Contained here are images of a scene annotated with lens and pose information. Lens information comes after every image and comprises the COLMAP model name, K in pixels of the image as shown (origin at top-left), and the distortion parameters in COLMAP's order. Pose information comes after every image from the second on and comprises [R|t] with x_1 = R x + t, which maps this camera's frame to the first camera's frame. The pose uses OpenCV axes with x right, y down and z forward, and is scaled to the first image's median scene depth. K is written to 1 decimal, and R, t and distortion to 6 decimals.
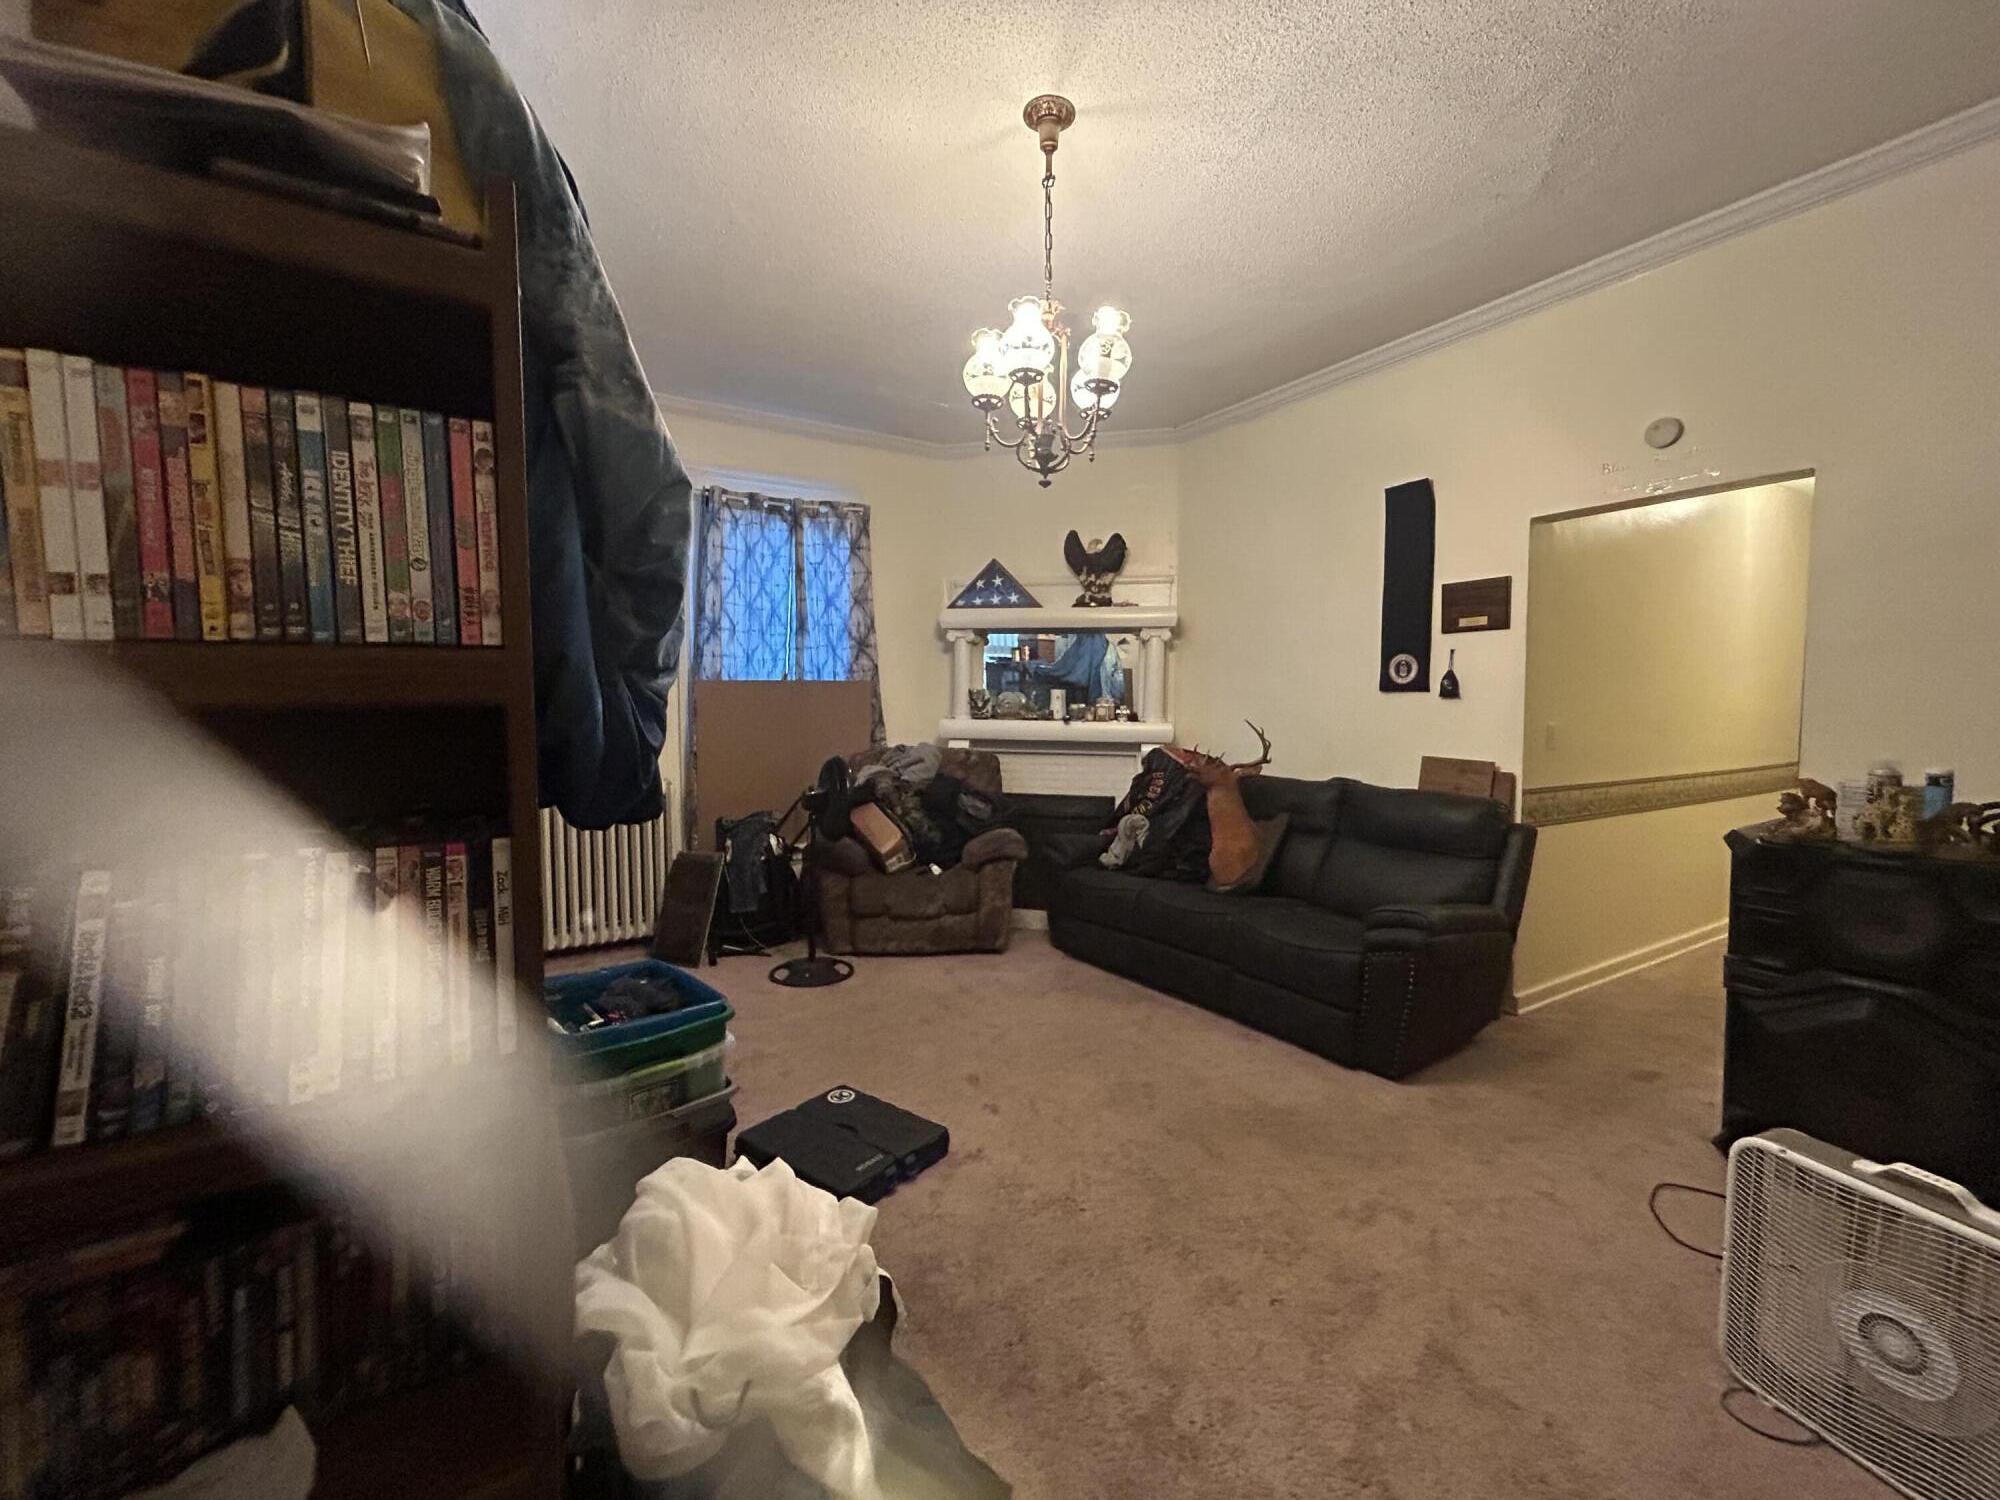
lens RADIAL K [[815.6, 0, 1003.0], [0, 815.6, 754.7], [0, 0, 1]] dist [0.003062, -0.000628]
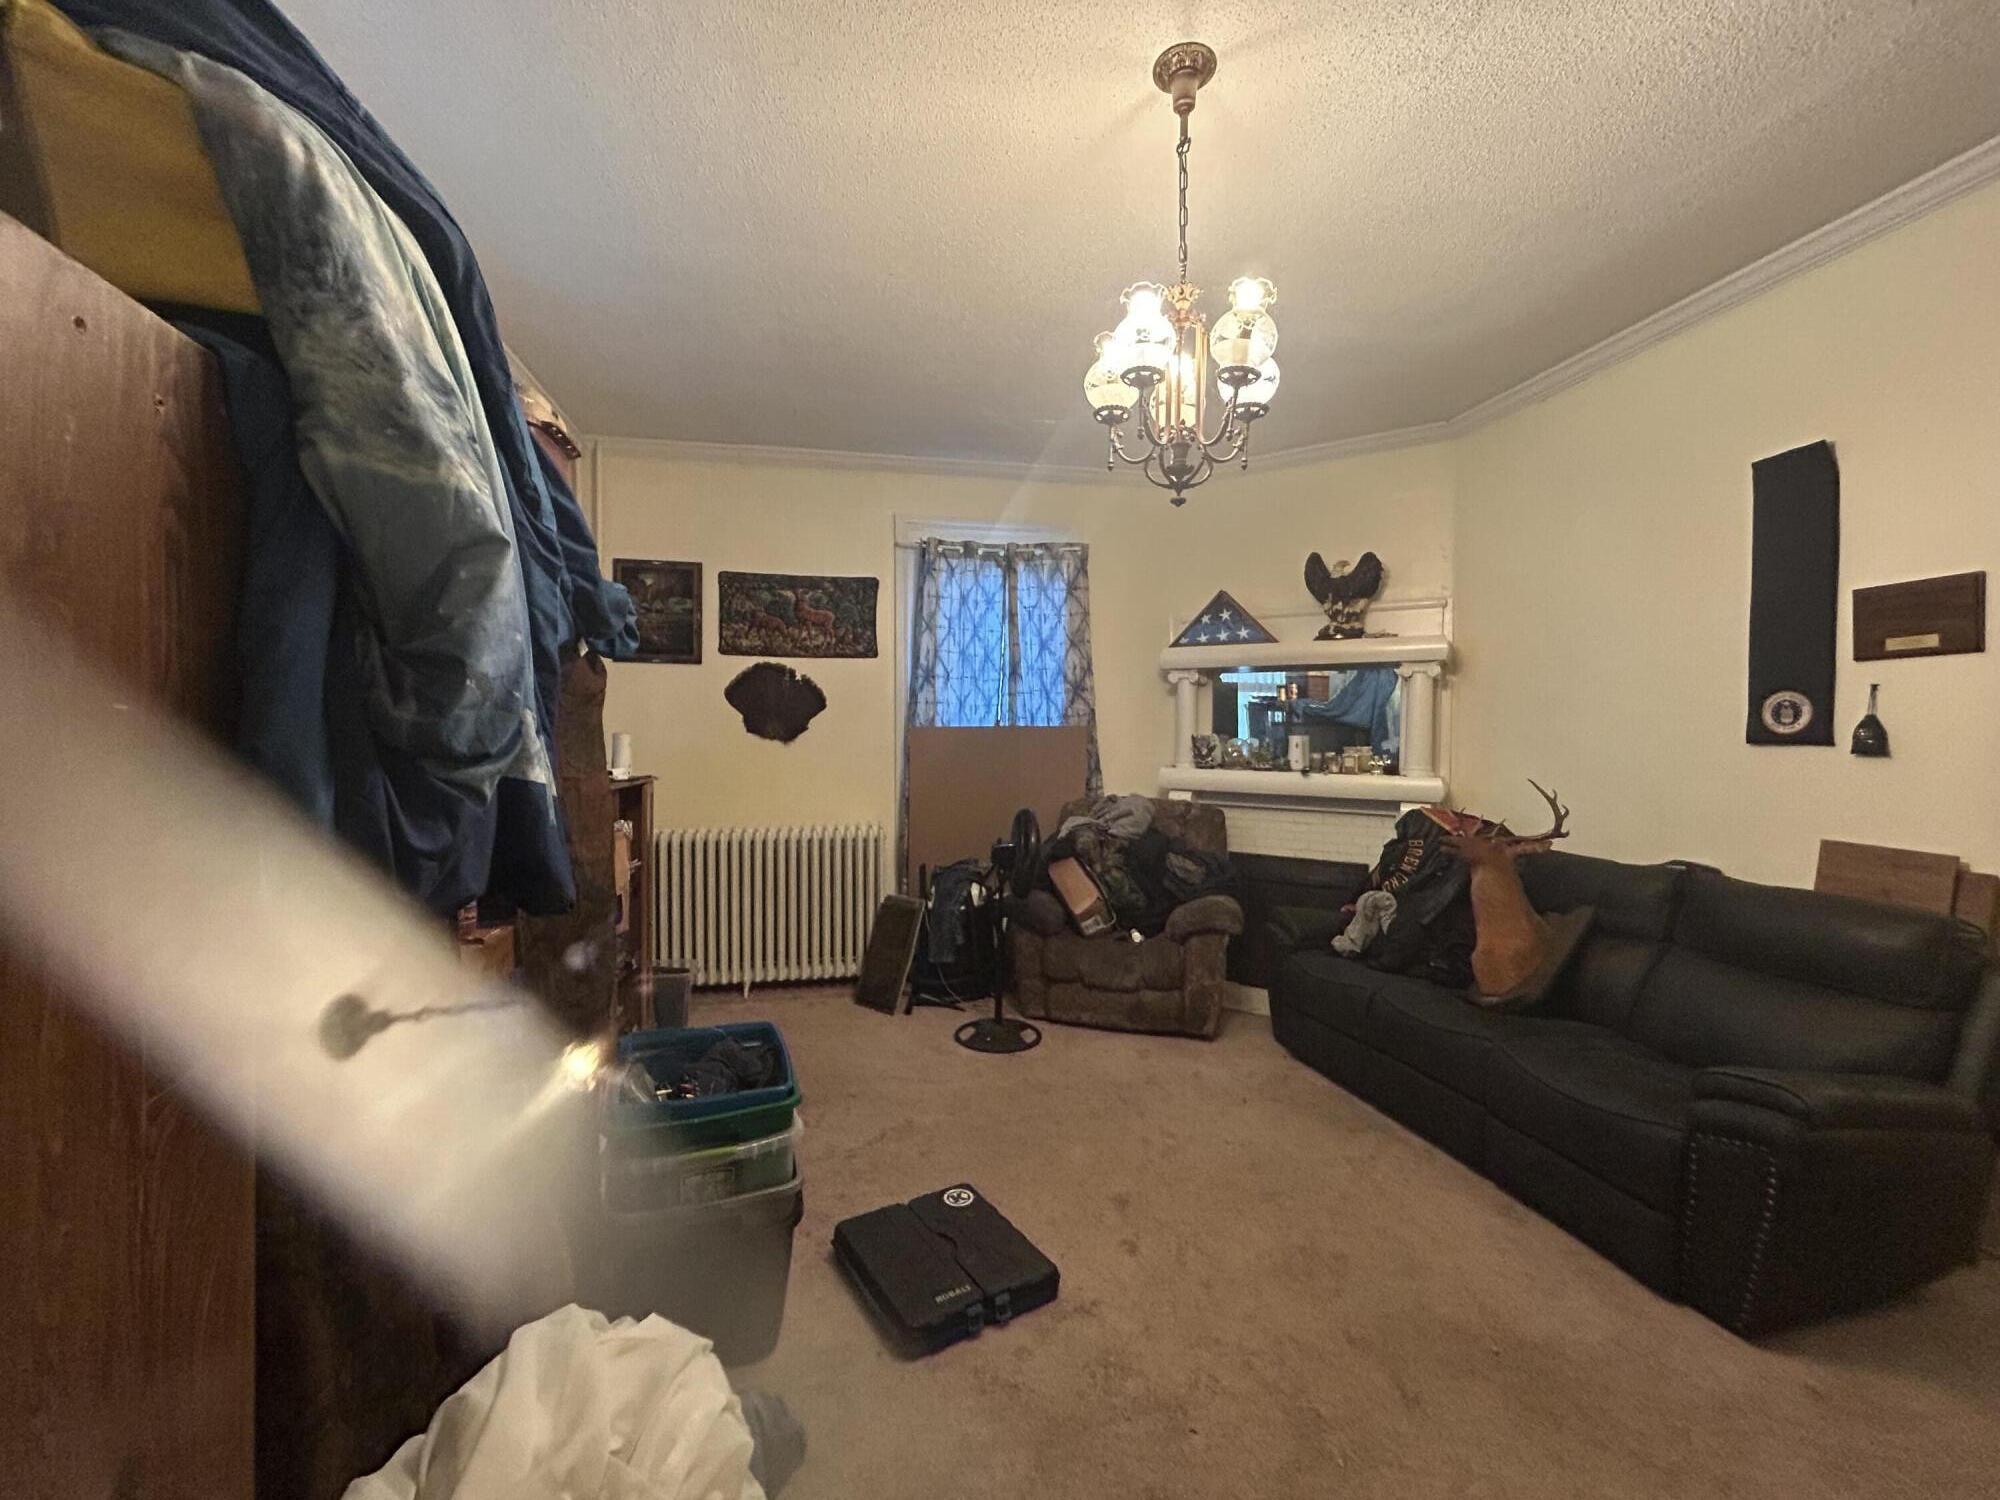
lens RADIAL K [[815.6, 0, 999.7], [0, 815.6, 752.8], [0, 0, 1]] dist [0.003062, -0.000628]
pose [[0.933881, 0.010218, -0.357439, 0.110395], [-0.026774, 0.998784, -0.041400, -0.023565], [0.356581, 0.048232, 0.933018, 0.106369]]
